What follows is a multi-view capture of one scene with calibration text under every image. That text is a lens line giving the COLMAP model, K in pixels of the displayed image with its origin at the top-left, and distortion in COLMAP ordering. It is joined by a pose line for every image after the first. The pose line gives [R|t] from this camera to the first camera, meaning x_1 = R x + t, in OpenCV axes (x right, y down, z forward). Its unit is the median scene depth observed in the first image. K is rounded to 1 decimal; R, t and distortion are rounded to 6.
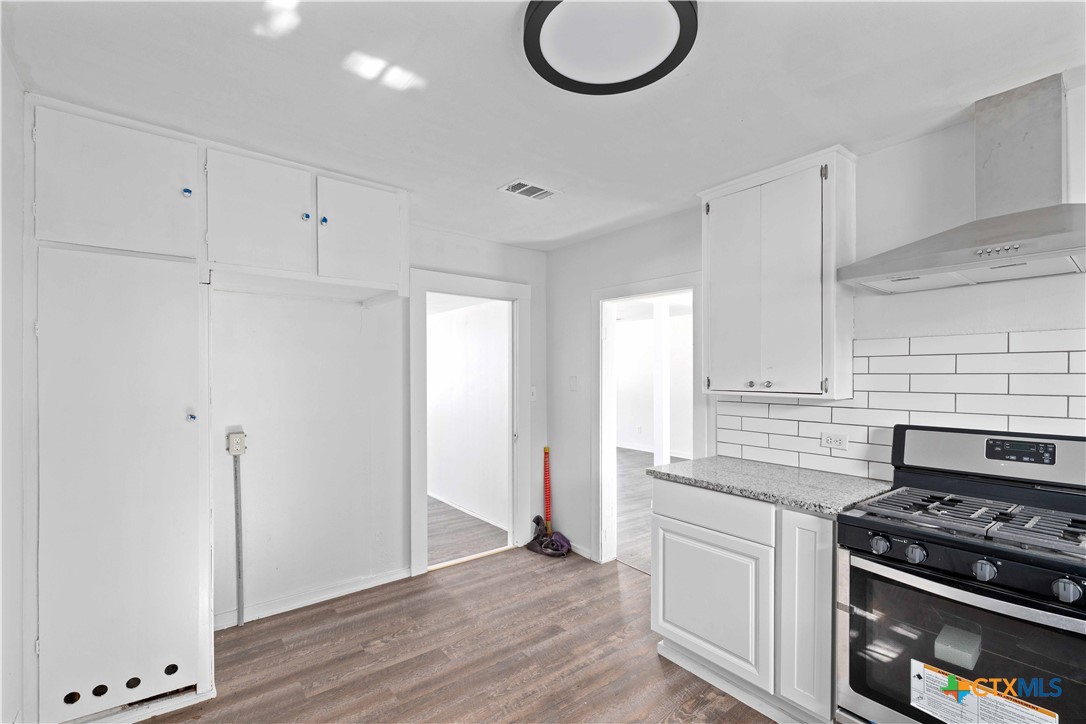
lens RADIAL K [[474.1, 0, 561.8], [0, 474.1, 381.0], [0, 0, 1]] dist [-0.000556, -0.000060]
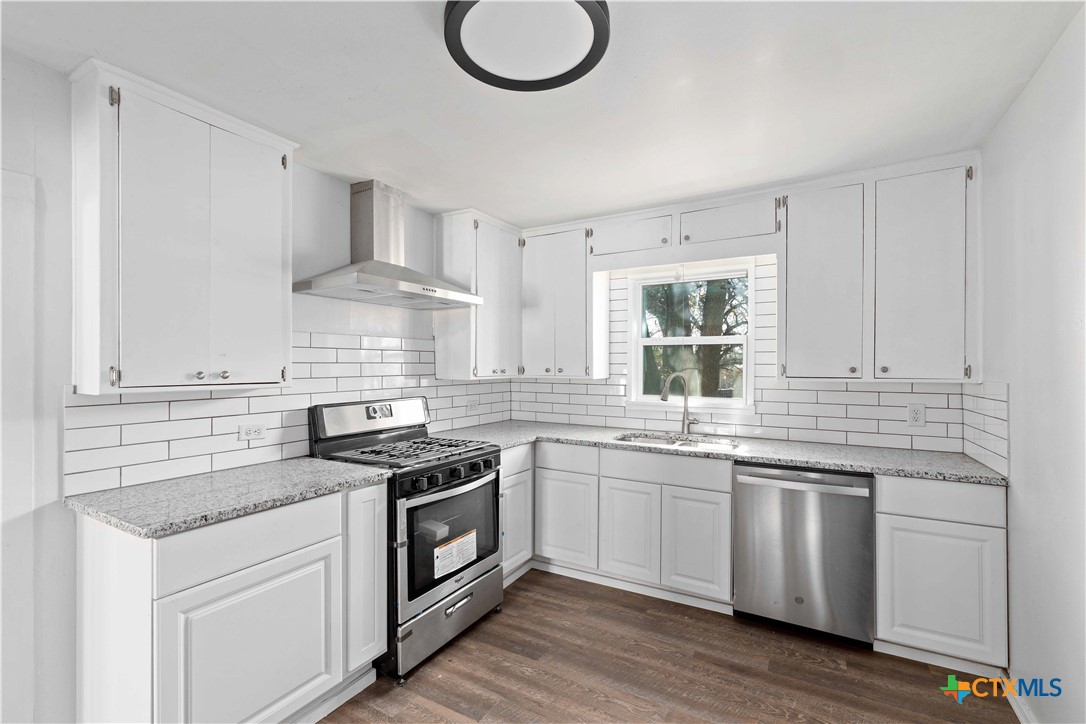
lens RADIAL K [[474.1, 0, 545.6], [0, 474.1, 361.3], [0, 0, 1]] dist [-0.000556, -0.000060]
pose [[-0.351247, 0.004444, 0.936272, -0.588619], [0.008676, 0.999961, -0.001491, -0.011730], [-0.936243, 0.007599, -0.351272, 0.846792]]
